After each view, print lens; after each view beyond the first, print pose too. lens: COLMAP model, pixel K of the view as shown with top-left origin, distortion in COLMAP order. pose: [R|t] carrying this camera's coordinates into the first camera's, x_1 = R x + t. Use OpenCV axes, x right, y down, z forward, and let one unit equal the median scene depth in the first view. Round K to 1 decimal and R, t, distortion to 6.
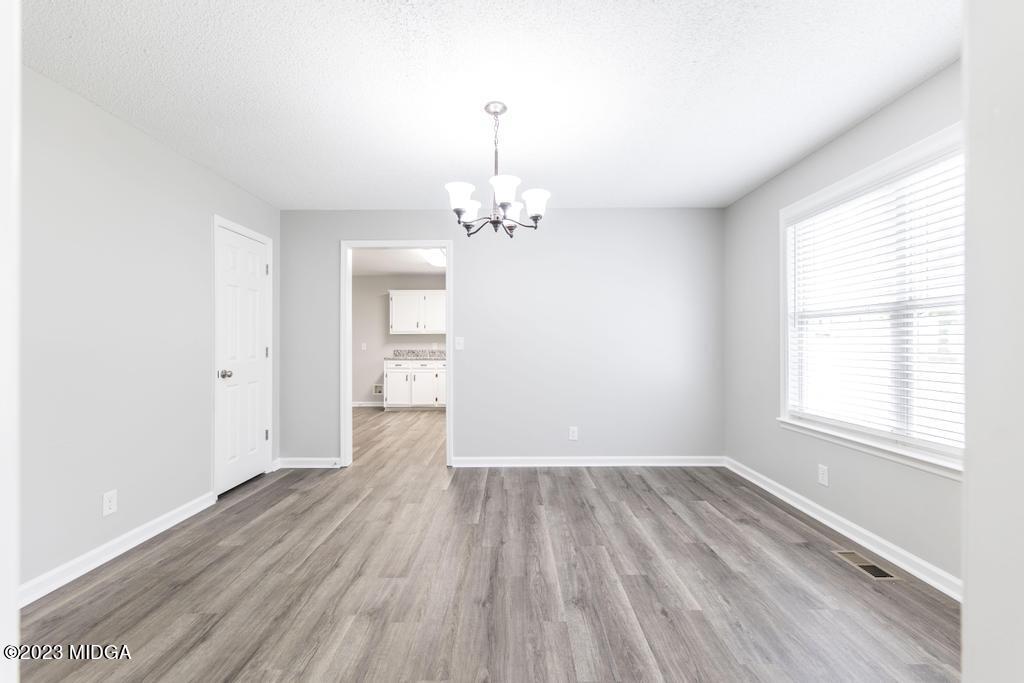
lens RADIAL K [[409.3, 0, 501.8], [0, 409.3, 347.7], [0, 0, 1]] dist [-0.001758, 0.000076]
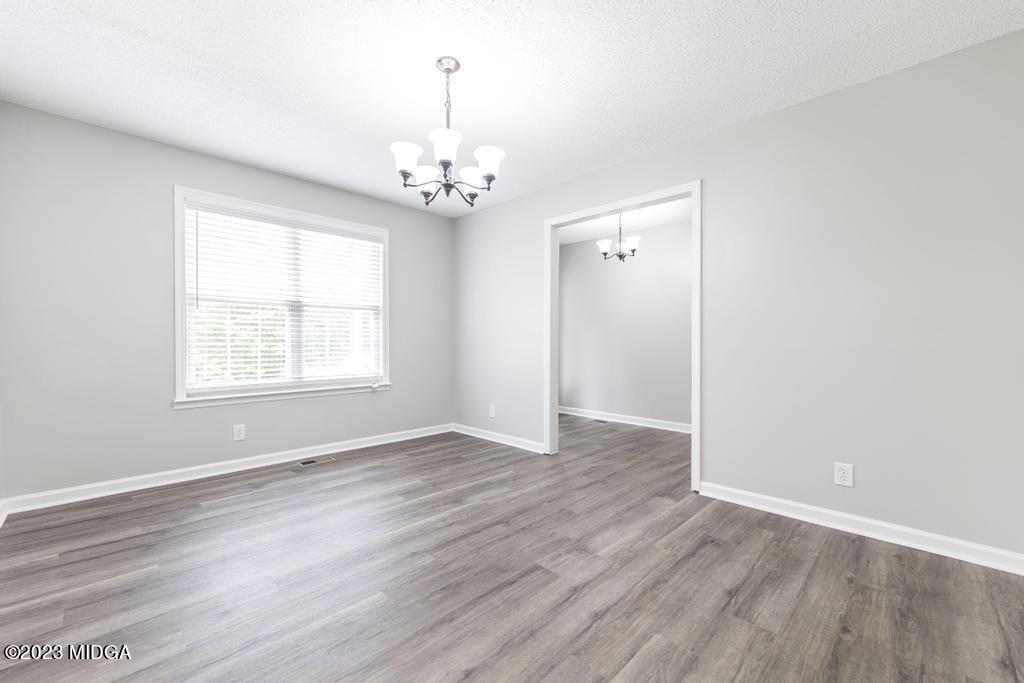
lens RADIAL K [[417.6, 0, 506.7], [0, 417.6, 350.1], [0, 0, 1]] dist [-0.002761, 0.000086]
pose [[-0.724460, -0.012747, 0.689199, -0.872036], [0.007579, 0.999621, 0.026455, 0.050614], [-0.689275, 0.024389, -0.724089, 1.798993]]
